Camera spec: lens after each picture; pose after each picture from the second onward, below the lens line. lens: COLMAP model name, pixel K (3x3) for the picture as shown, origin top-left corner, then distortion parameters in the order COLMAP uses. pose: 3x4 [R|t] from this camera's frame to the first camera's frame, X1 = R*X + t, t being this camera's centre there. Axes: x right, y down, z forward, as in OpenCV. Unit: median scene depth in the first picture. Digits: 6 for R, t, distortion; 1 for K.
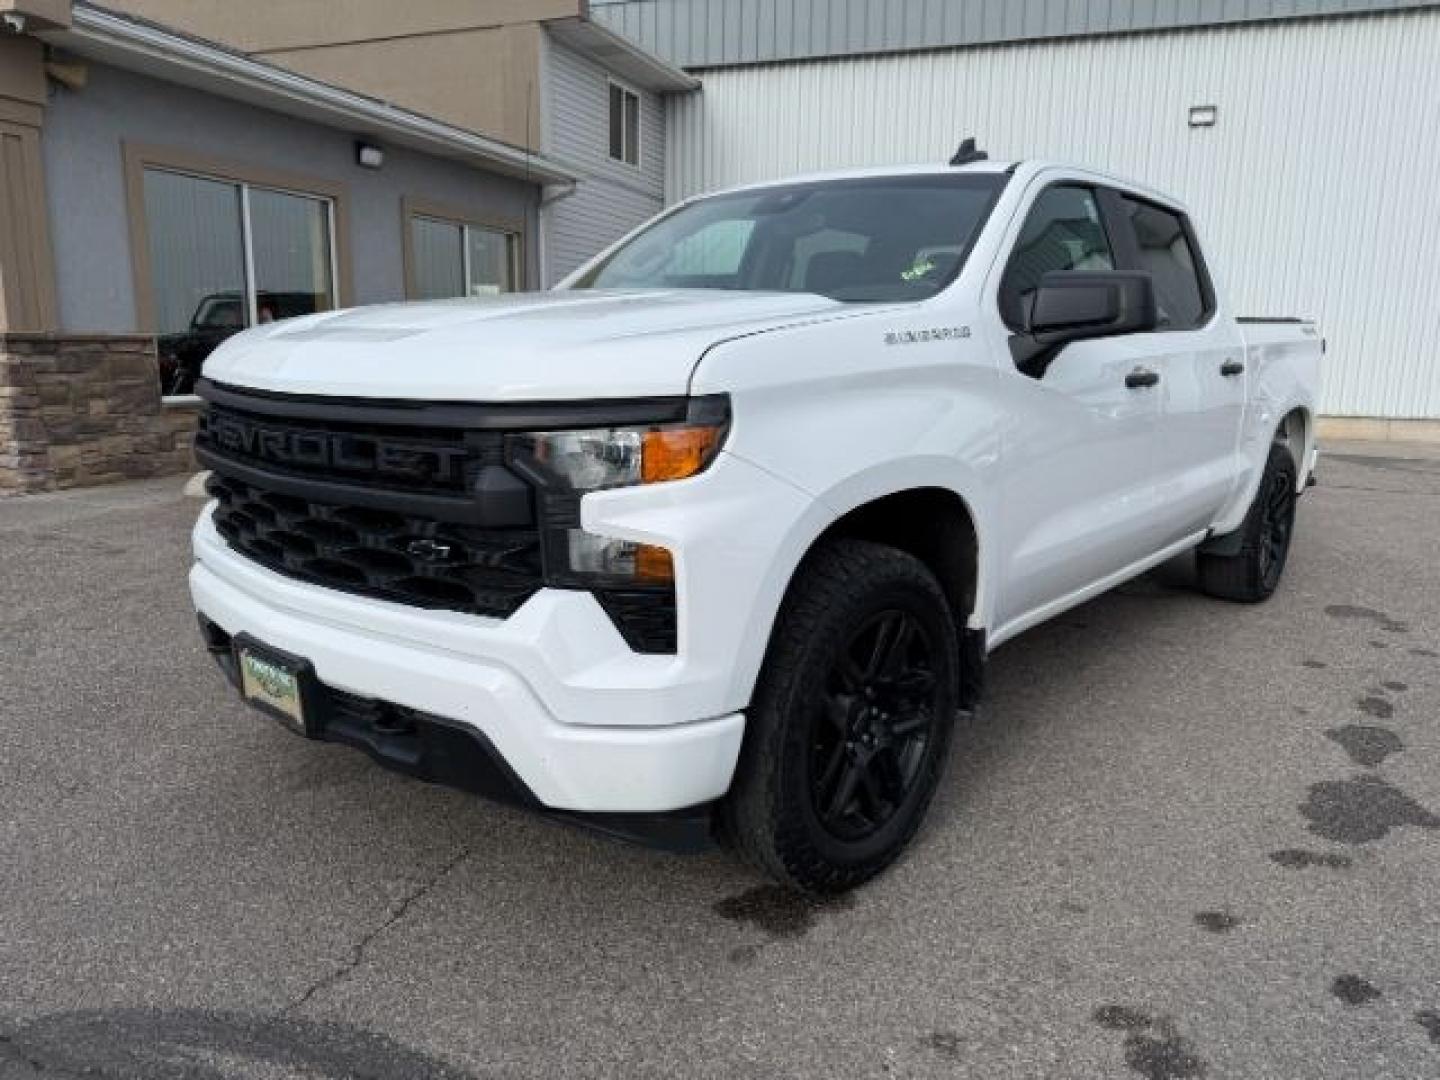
lens RADIAL K [[1012.8, 0, 720.0], [0, 1012.8, 570.0], [0, 0, 1]] dist [0.018012, -0.001551]
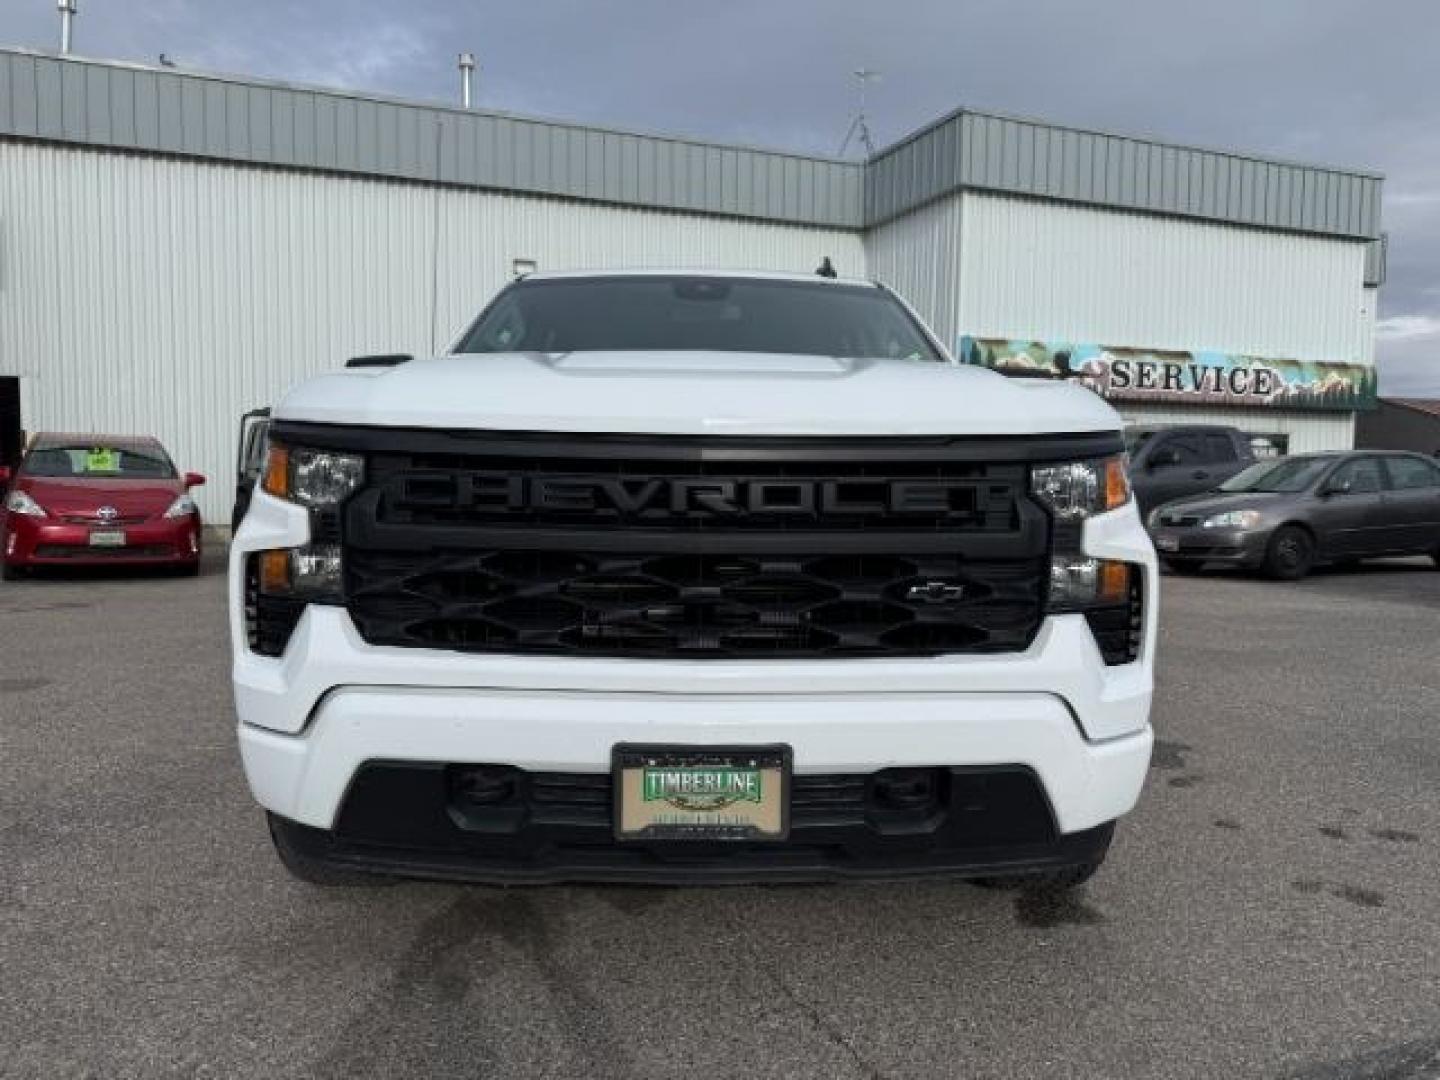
lens RADIAL K [[1024.0, 0, 720.0], [0, 1024.0, 540.0], [0, 0, 1]] dist [-0.000192, -0.004855]
pose [[0.740381, -0.046036, 0.670609, -1.086621], [0.146600, 0.984695, -0.094255, -0.008568], [-0.656006, 0.168096, 0.735799, 0.416036]]
